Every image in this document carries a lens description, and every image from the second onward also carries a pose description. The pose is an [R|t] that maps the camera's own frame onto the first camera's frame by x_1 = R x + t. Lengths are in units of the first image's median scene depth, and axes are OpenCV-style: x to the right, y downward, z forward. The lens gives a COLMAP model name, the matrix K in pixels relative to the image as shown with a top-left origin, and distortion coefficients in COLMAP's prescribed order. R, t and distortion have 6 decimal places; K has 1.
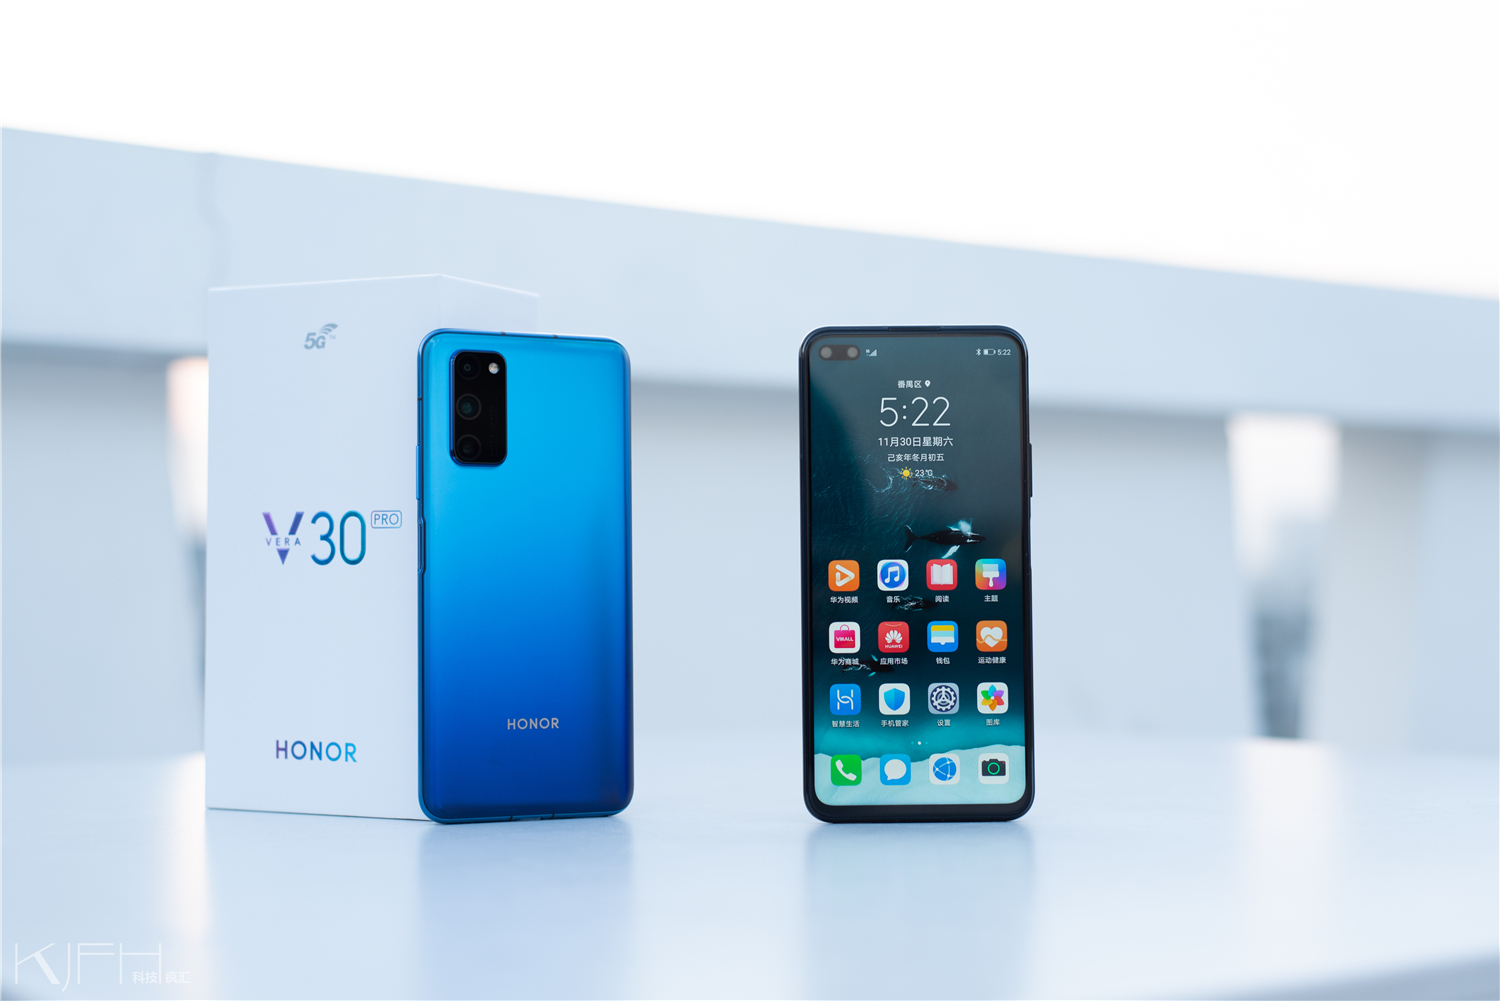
lens RADIAL K [[2175.9, 0, 750.2], [0, 2175.9, 506.5], [0, 0, 1]] dist [-0.007594, 0.000000]
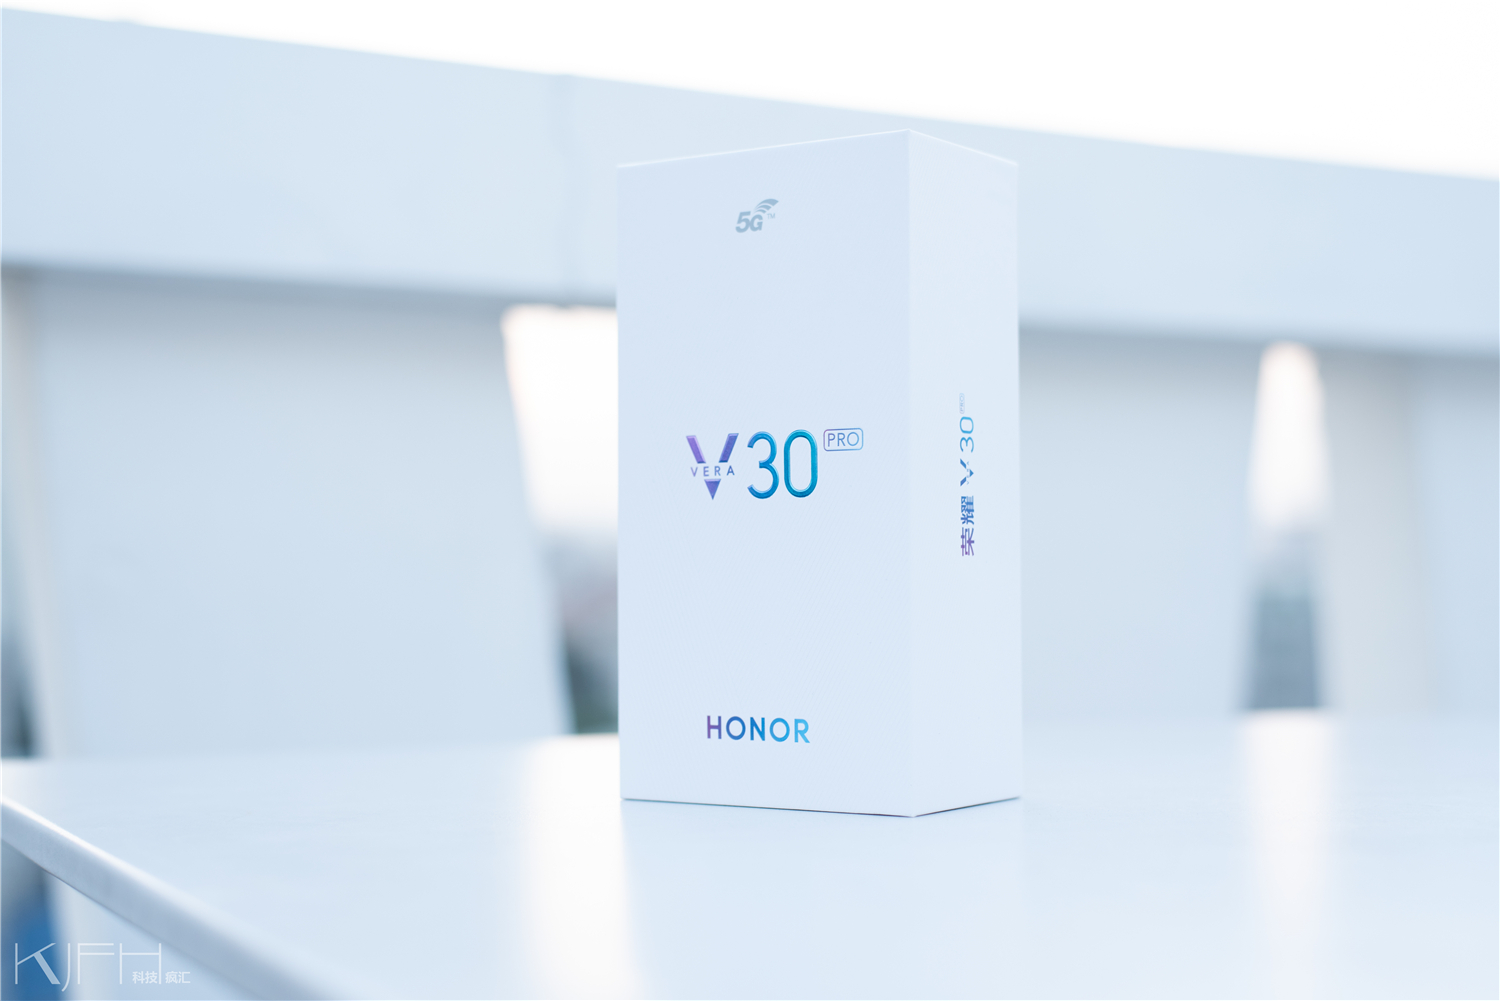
lens RADIAL K [[2175.9, 0, 750.6], [0, 2175.9, 496.2], [0, 0, 1]] dist [-0.007594, 0.000000]
pose [[0.990706, -0.013817, -0.135319, -0.091652], [0.014028, 0.999901, 0.000607, 0.025376], [0.135297, -0.002500, 0.990802, 0.198846]]
